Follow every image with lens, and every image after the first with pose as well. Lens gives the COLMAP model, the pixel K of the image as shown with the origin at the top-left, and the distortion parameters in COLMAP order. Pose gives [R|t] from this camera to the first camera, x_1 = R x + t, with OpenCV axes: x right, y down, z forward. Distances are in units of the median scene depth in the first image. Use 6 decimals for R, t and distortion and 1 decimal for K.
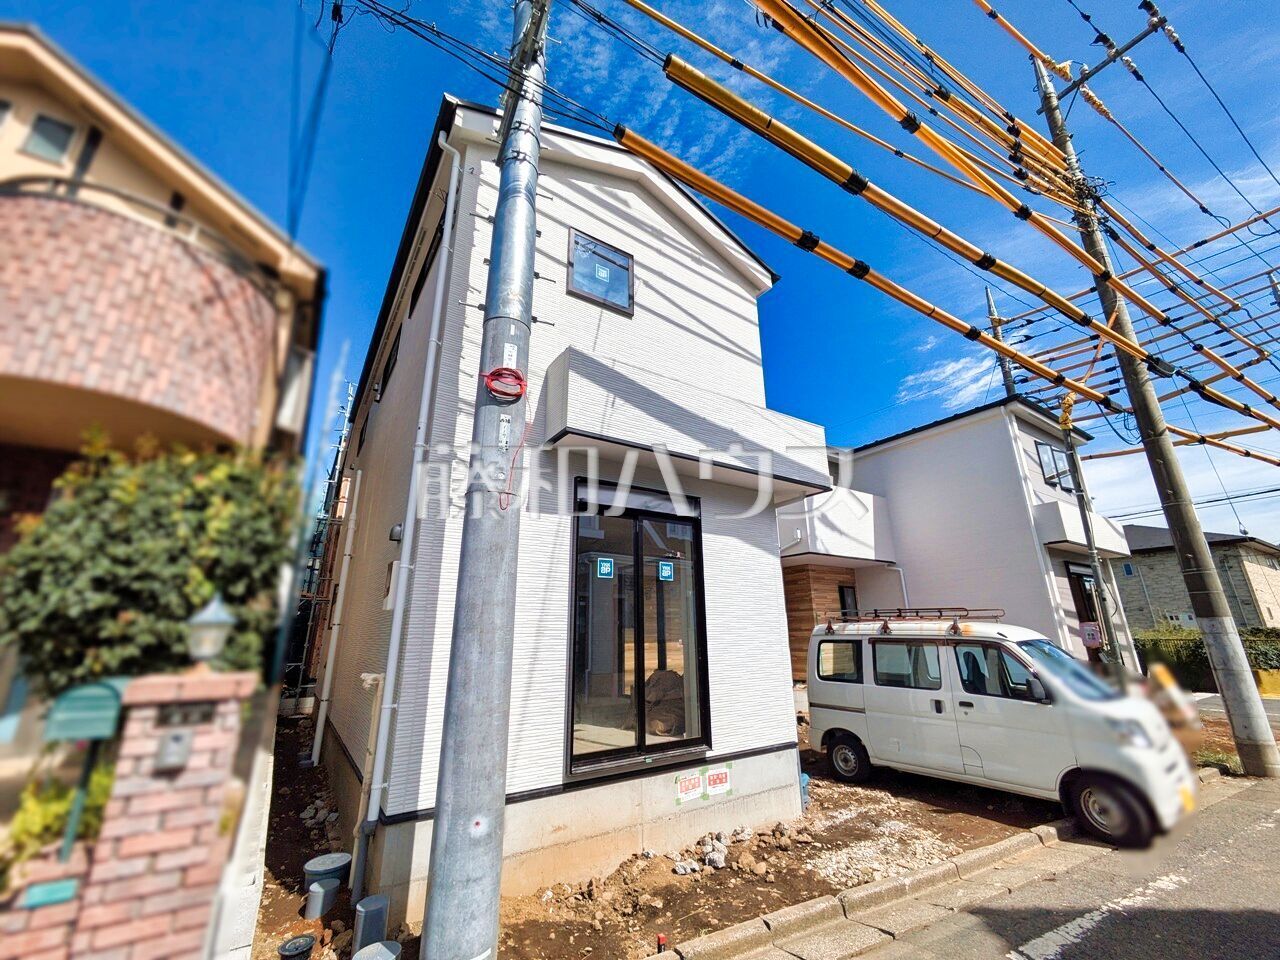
lens RADIAL K [[506.6, 0, 643.3], [0, 506.6, 476.8], [0, 0, 1]] dist [-0.001575, 0.001837]
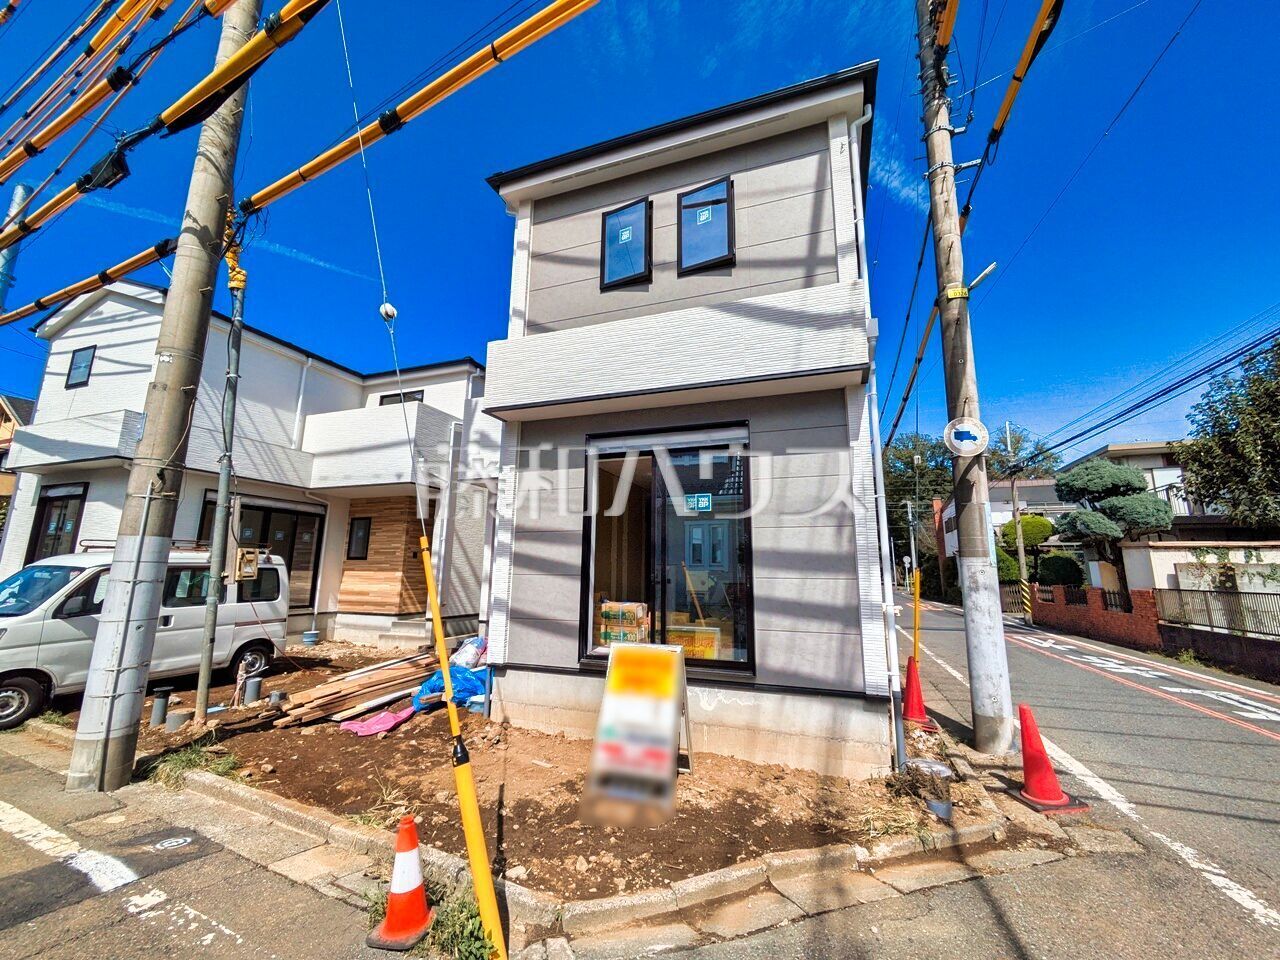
lens RADIAL K [[506.6, 0, 644.8], [0, 506.6, 477.8], [0, 0, 1]] dist [-0.001575, 0.001837]
pose [[0.585159, -0.131761, -0.800143, 2.945219], [0.223363, 0.974731, 0.002839, 0.506221], [0.779550, -0.180384, 0.599803, 1.662932]]
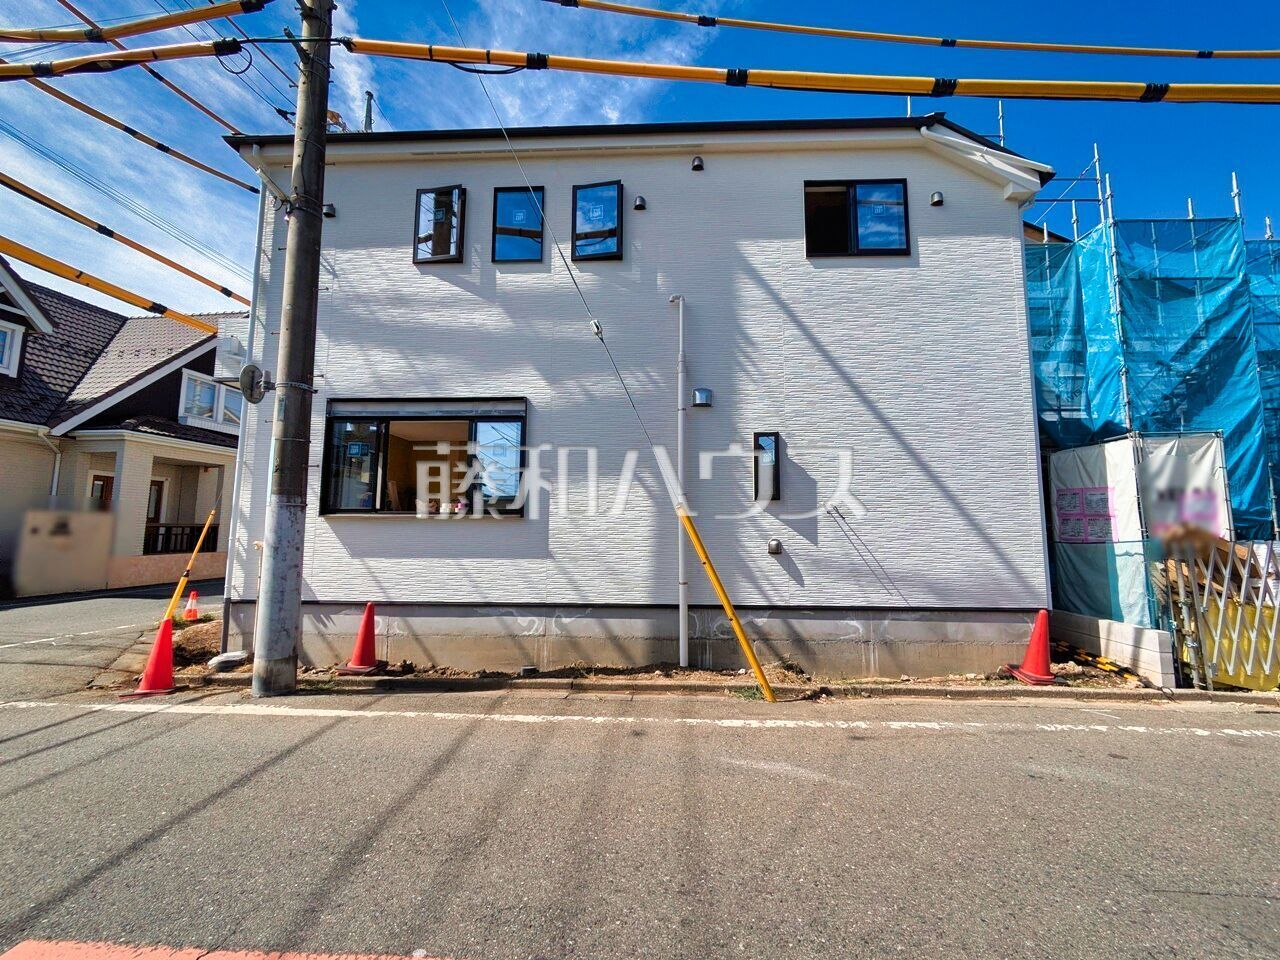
lens RADIAL K [[506.6, 0, 645.2], [0, 506.6, 475.9], [0, 0, 1]] dist [-0.001575, 0.001837]
pose [[-0.593980, -0.077154, -0.800772, 2.859176], [0.240219, 0.932969, -0.268076, 1.295420], [0.767778, -0.351592, -0.535630, 4.114908]]
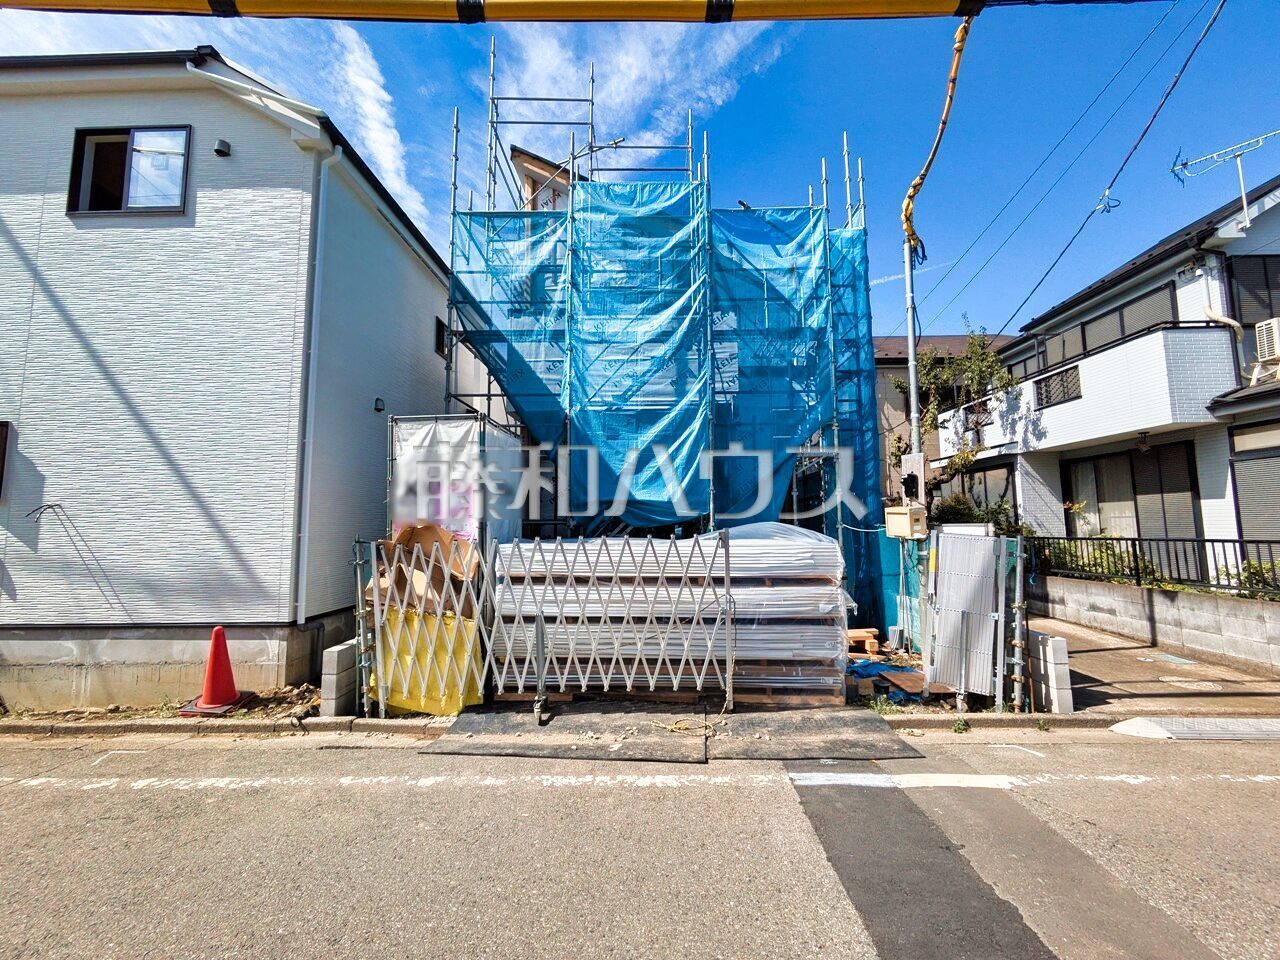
lens RADIAL K [[506.6, 0, 643.4], [0, 506.6, 476.5], [0, 0, 1]] dist [-0.001575, 0.001837]
pose [[-0.575493, -0.062181, -0.815440, 1.728094], [0.258974, 0.931934, -0.253834, 1.676734], [0.775719, -0.357258, -0.520218, 5.325373]]
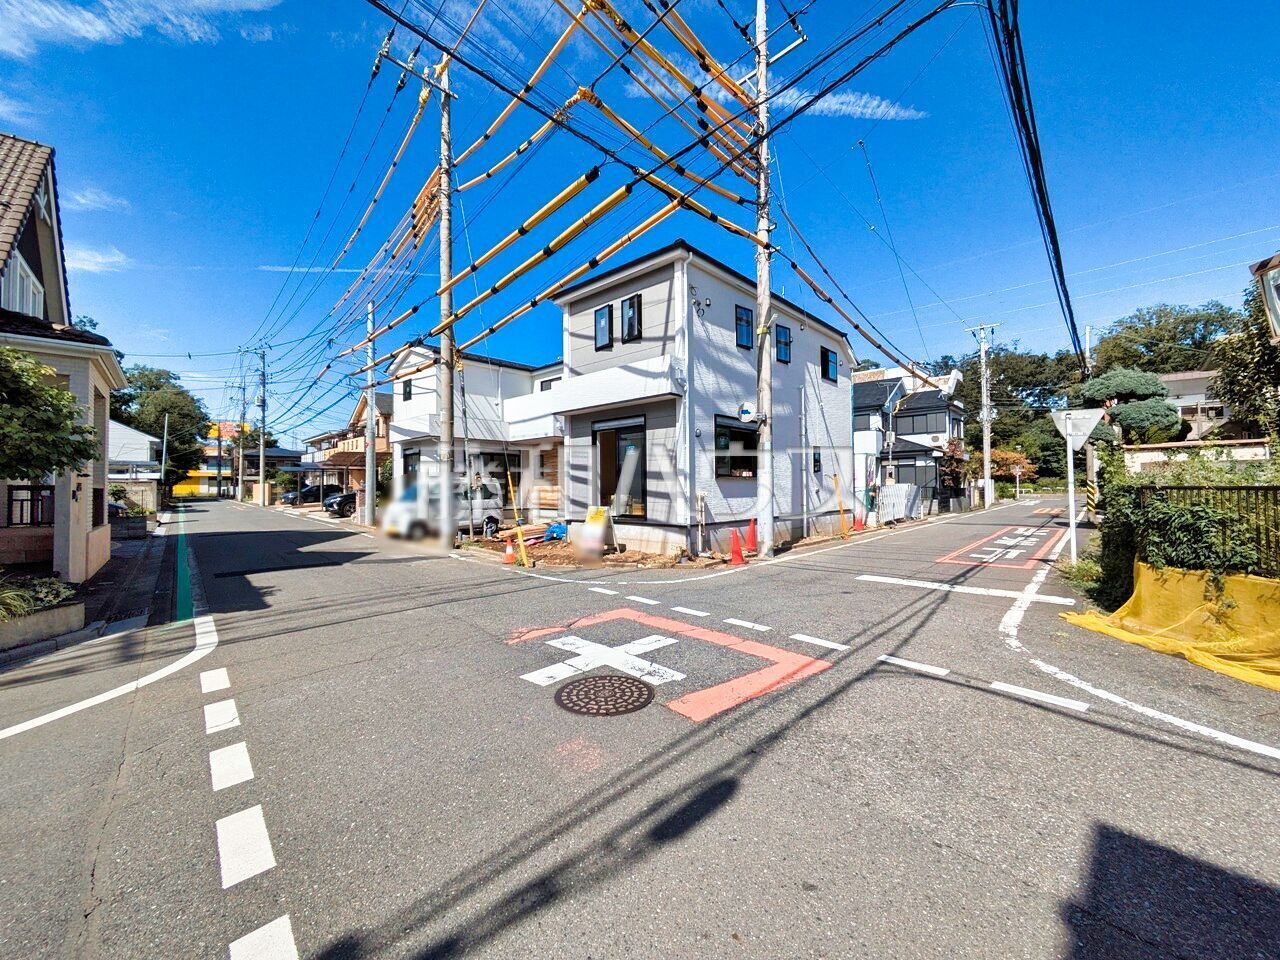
lens RADIAL K [[506.6, 0, 644.0], [0, 506.6, 476.9], [0, 0, 1]] dist [-0.001575, 0.001837]
pose [[0.233403, -0.012144, -0.972304, 4.604657], [0.296025, 0.953347, 0.059154, 0.584869], [0.926225, -0.301633, 0.226108, 1.851957]]
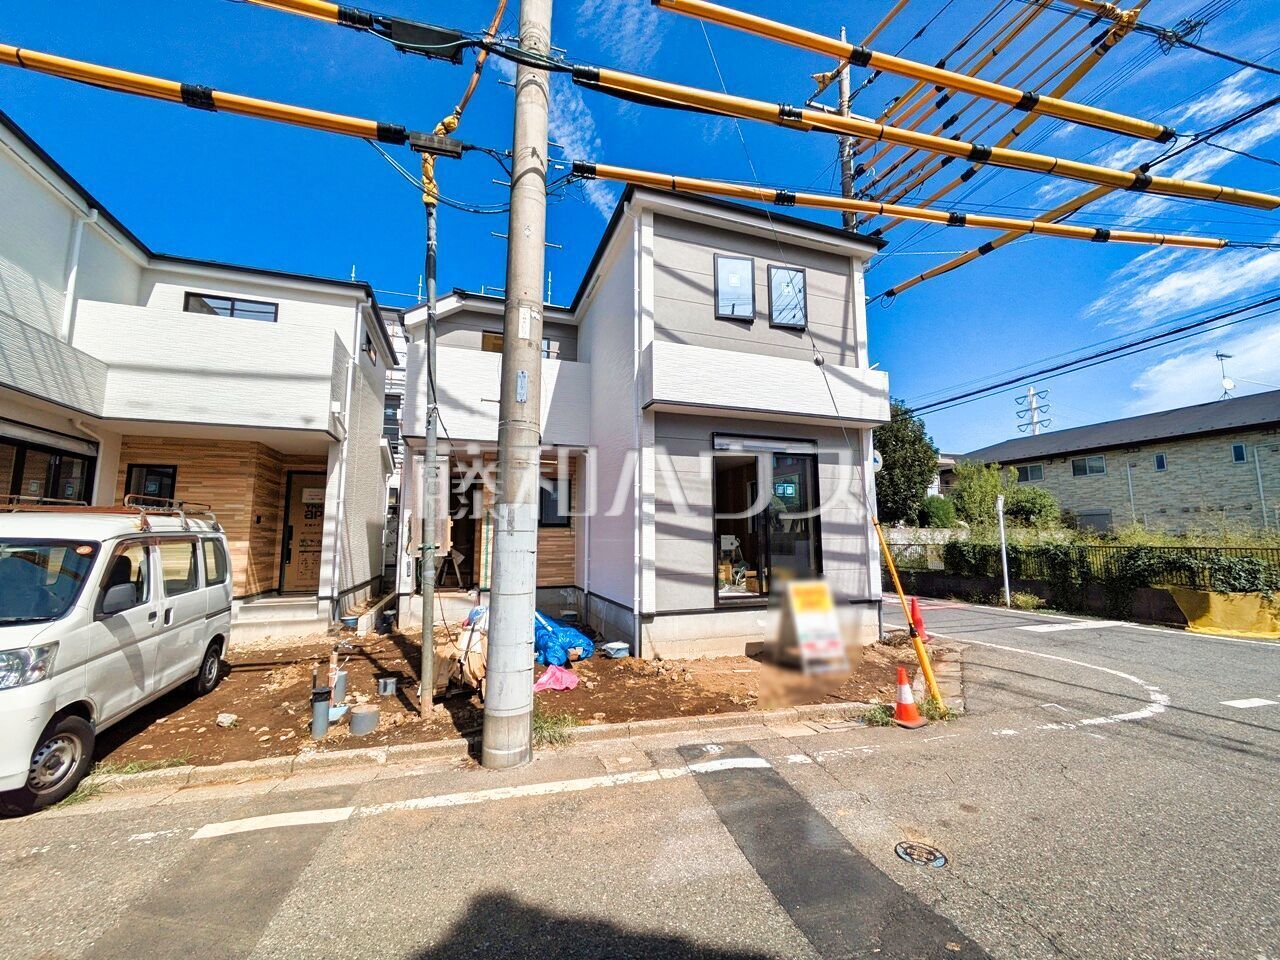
lens RADIAL K [[506.6, 0, 644.0], [0, 506.6, 478.2], [0, 0, 1]] dist [-0.001575, 0.001837]
pose [[0.967927, -0.021416, -0.250316, 2.097569], [0.067309, 0.982041, 0.176251, 0.229959], [0.242046, -0.187447, 0.951986, 0.735122]]
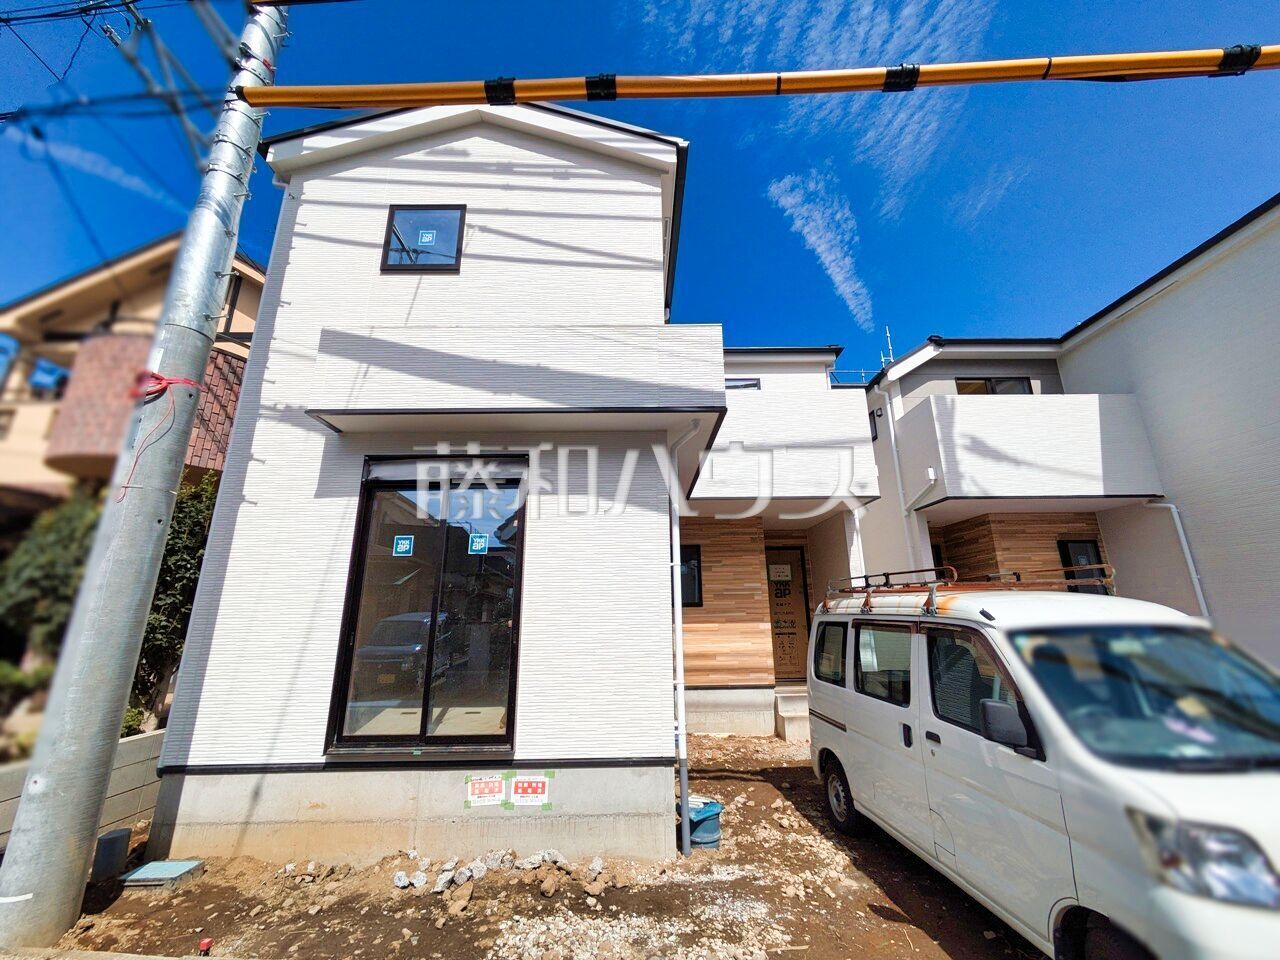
lens RADIAL K [[506.6, 0, 644.0], [0, 506.6, 476.6], [0, 0, 1]] dist [-0.001575, 0.001837]
pose [[0.835234, -0.146045, -0.530146, 0.823422], [0.165621, 0.986131, -0.010728, 0.137164], [0.524360, -0.078843, 0.847838, 0.441656]]
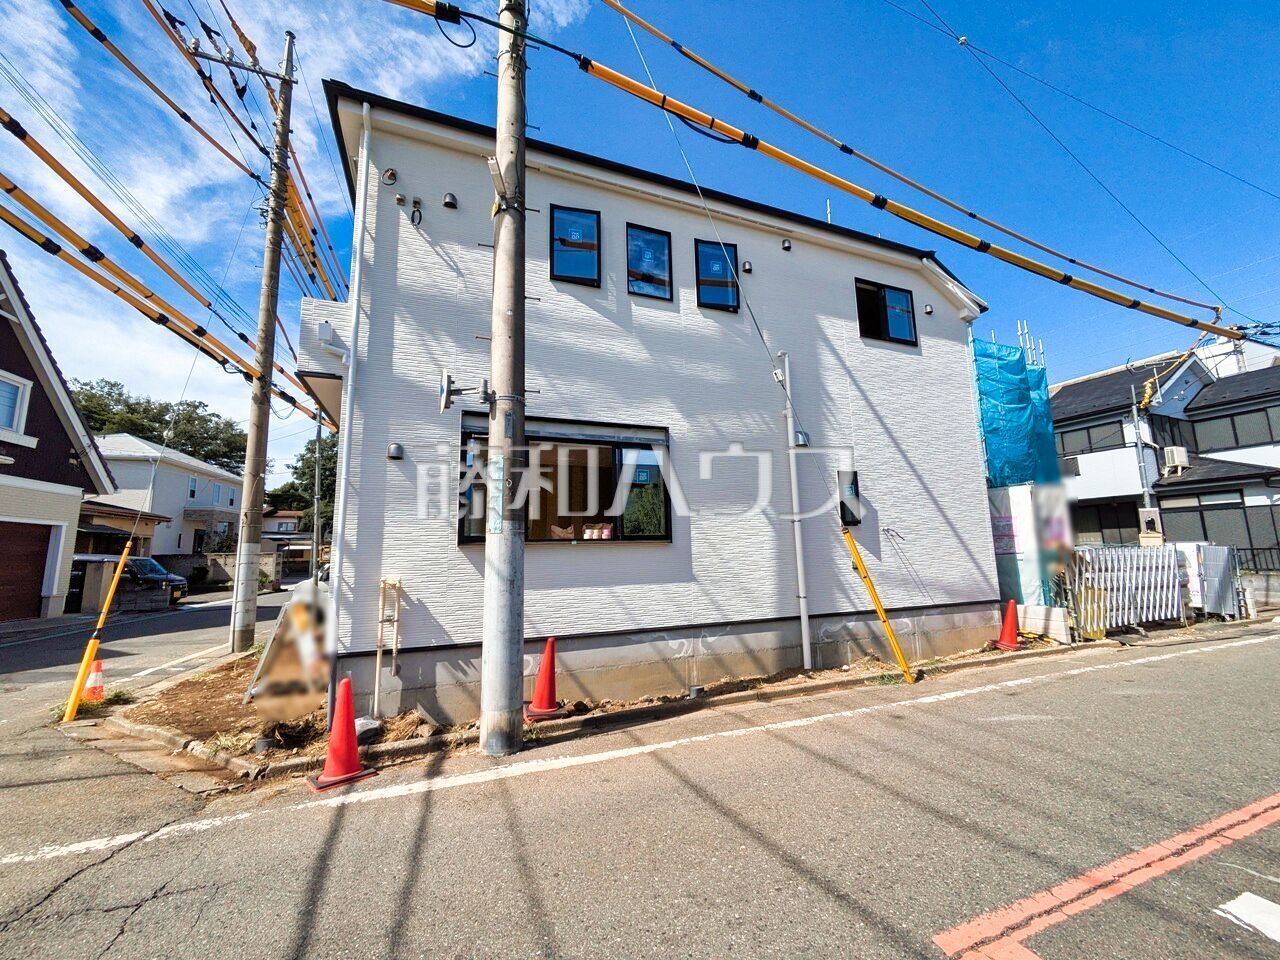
lens RADIAL K [[506.6, 0, 643.7], [0, 506.6, 475.7], [0, 0, 1]] dist [-0.001575, 0.001837]
pose [[-0.208088, -0.134138, -0.968869, 3.337659], [0.313198, 0.929259, -0.195921, 1.048006], [0.926610, -0.344217, -0.151356, 3.343844]]
